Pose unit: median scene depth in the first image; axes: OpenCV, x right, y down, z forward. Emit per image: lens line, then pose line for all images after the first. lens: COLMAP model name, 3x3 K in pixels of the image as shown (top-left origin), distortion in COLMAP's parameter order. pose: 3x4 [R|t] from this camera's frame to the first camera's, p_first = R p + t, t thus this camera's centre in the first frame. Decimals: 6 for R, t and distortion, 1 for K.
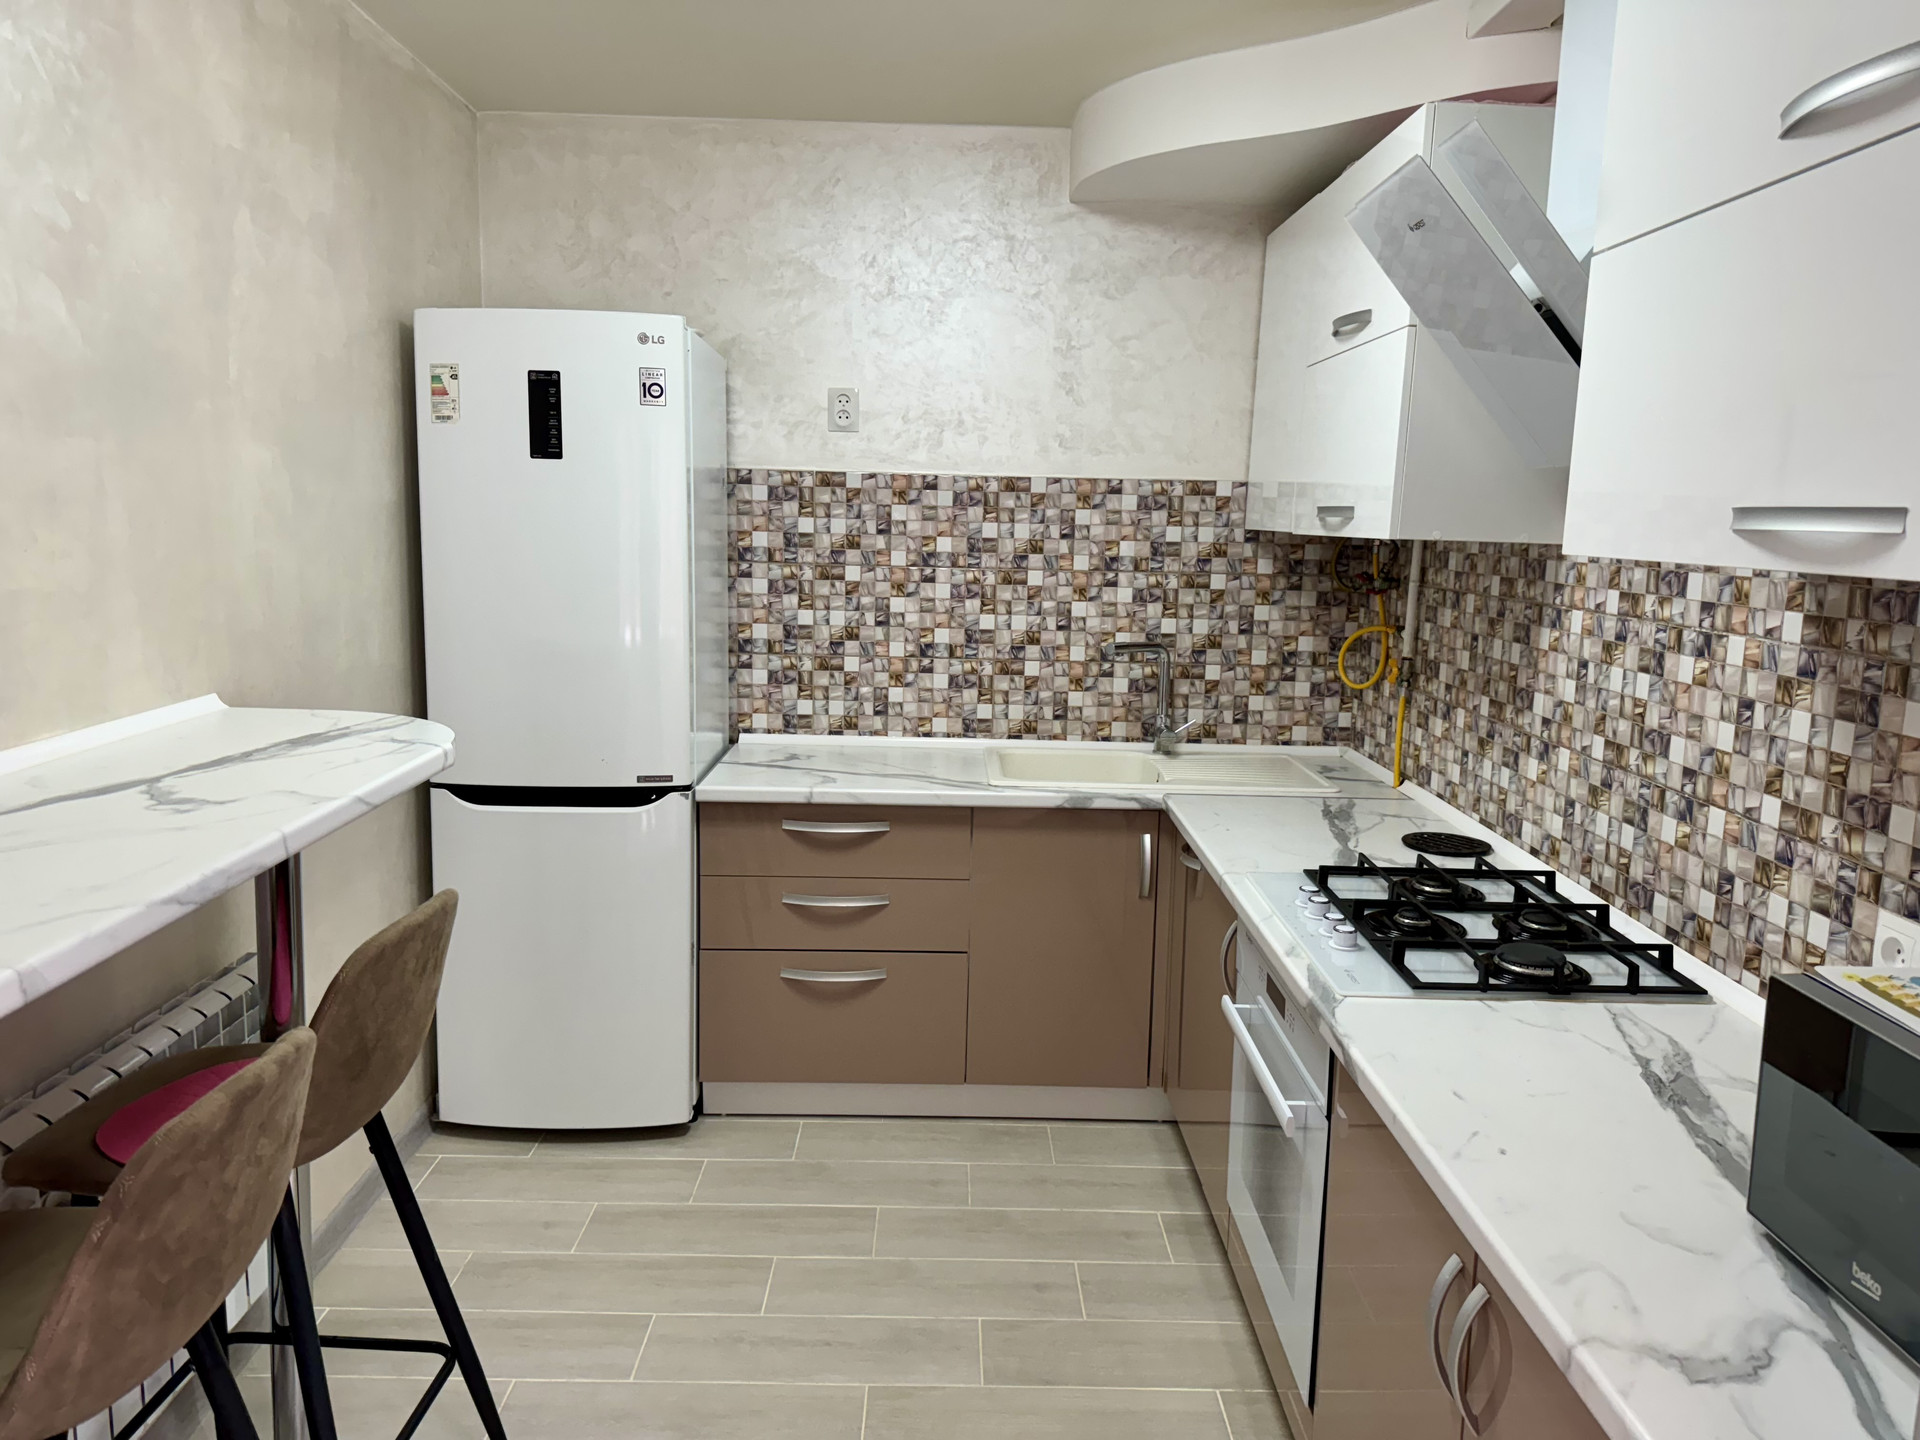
lens RADIAL K [[1353.3, 0, 967.2], [0, 1353.3, 728.5], [0, 0, 1]] dist [0.069631, -0.093888]
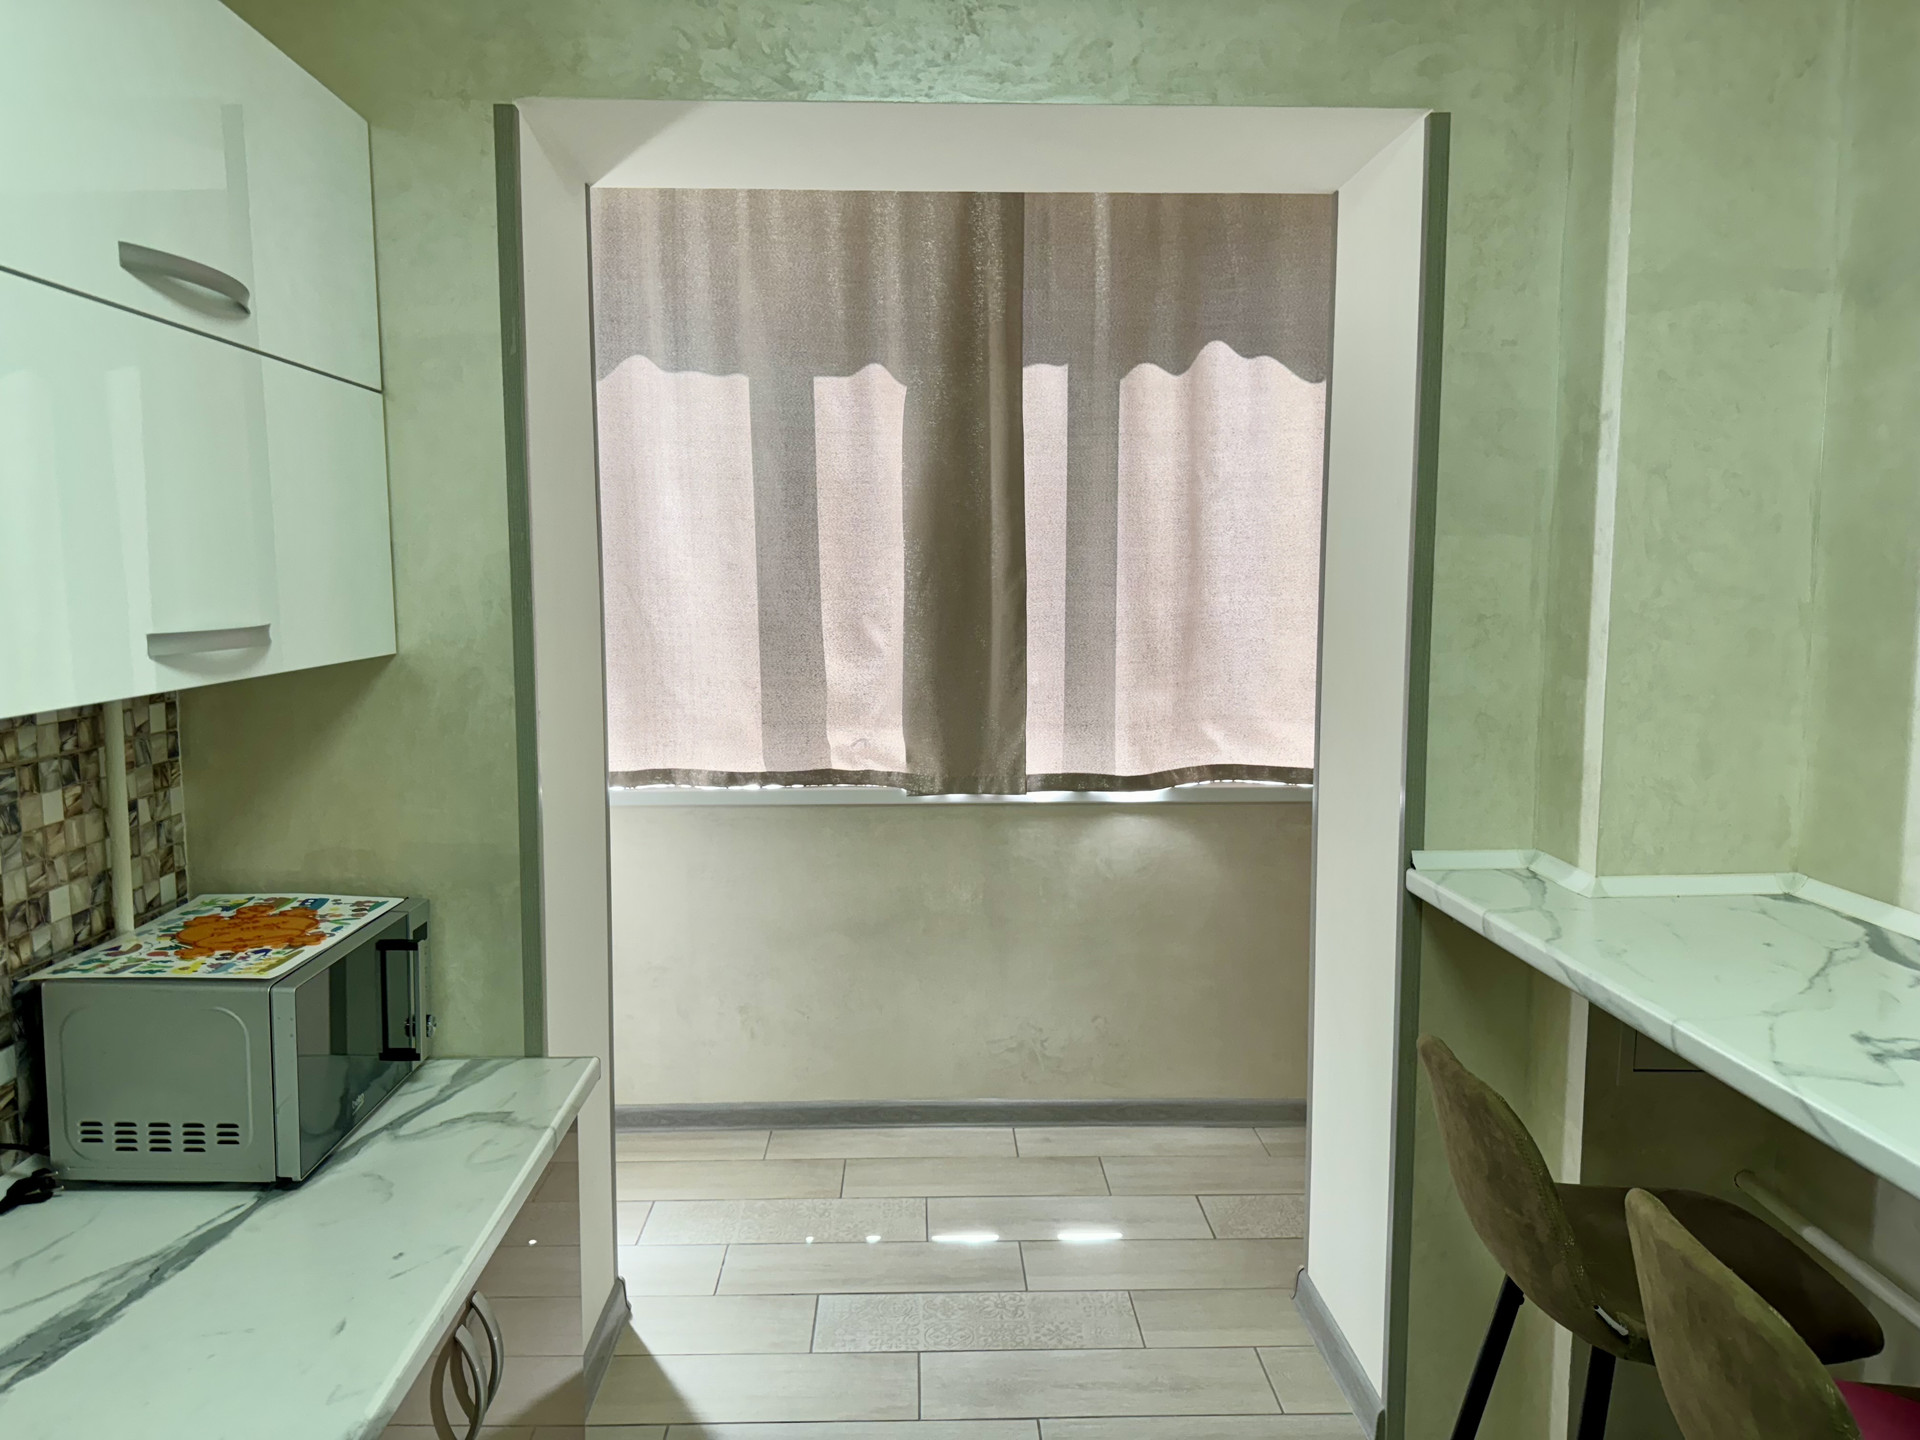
lens RADIAL K [[1353.3, 0, 967.4], [0, 1353.3, 711.6], [0, 0, 1]] dist [0.069631, -0.093888]
pose [[-0.998435, 0.053950, 0.014736, -0.053276], [0.055924, 0.960392, 0.272984, -0.307570], [0.000575, 0.273381, -0.961906, 1.854140]]
